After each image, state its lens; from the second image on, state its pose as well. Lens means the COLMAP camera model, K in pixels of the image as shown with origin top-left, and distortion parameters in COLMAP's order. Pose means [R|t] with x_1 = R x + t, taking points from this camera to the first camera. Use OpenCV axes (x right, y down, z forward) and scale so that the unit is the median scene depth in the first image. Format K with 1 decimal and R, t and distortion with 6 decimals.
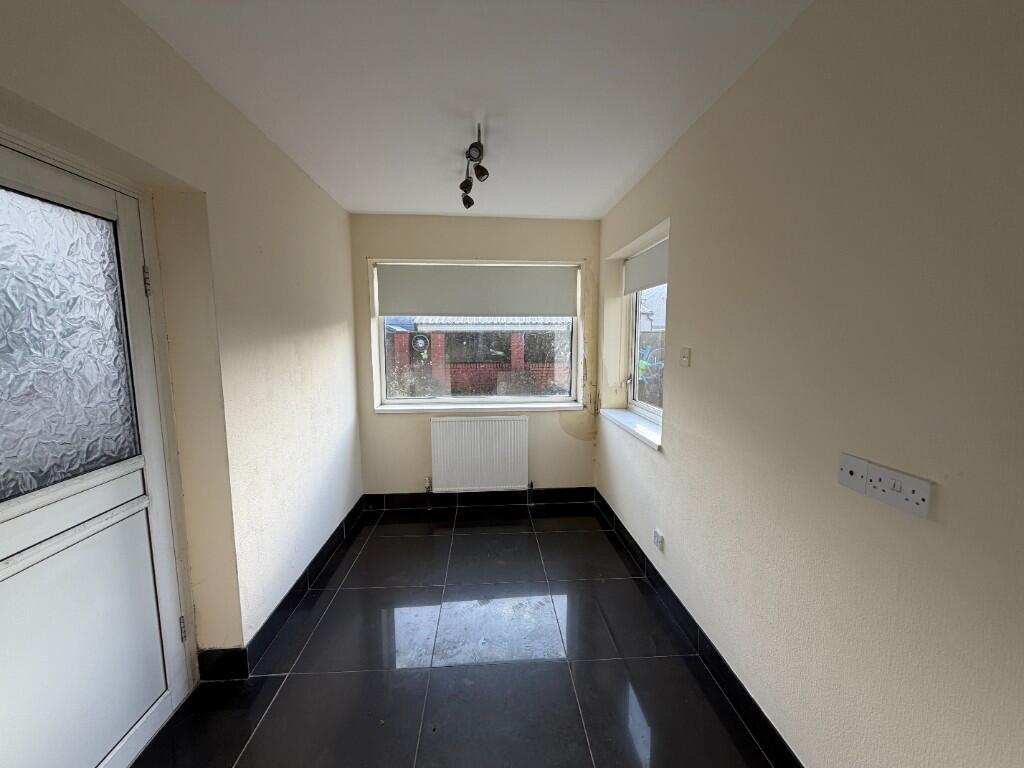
lens RADIAL K [[412.1, 0, 509.6], [0, 412.1, 385.8], [0, 0, 1]] dist [0.002453, 0.000221]
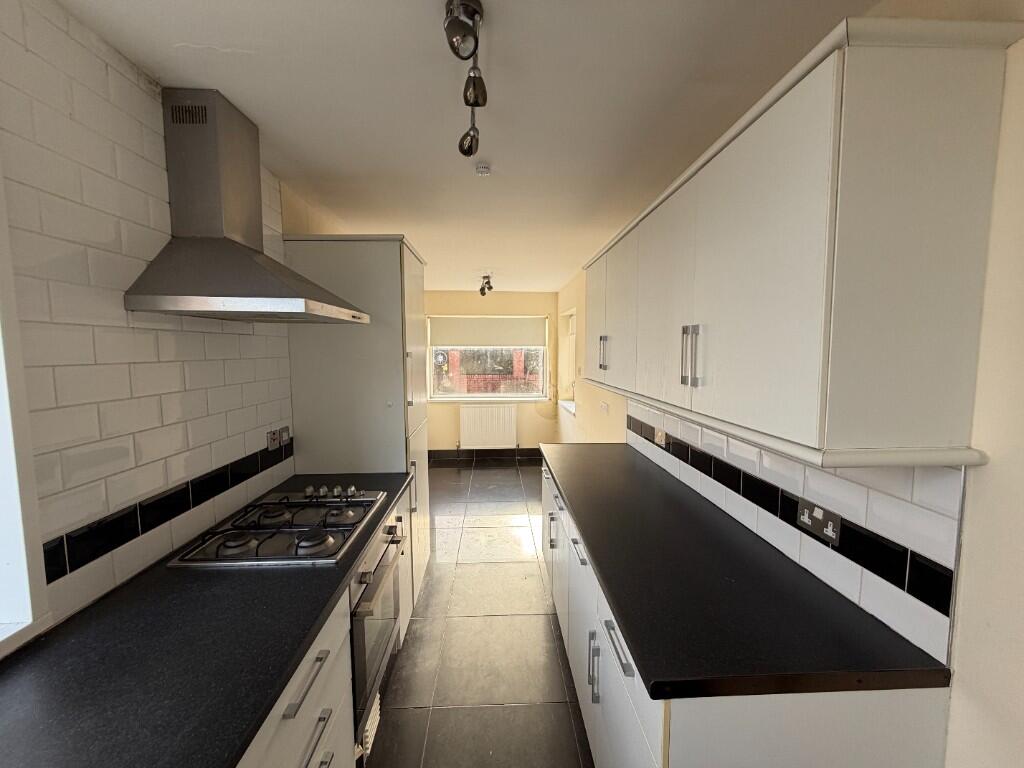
lens RADIAL K [[412.1, 0, 514.4], [0, 412.1, 383.9], [0, 0, 1]] dist [0.002453, 0.000221]
pose [[0.999965, 0.003128, -0.007793, 0.048551], [-0.003381, 0.999460, -0.032677, 0.042472], [0.007687, 0.032702, 0.999436, -0.700556]]
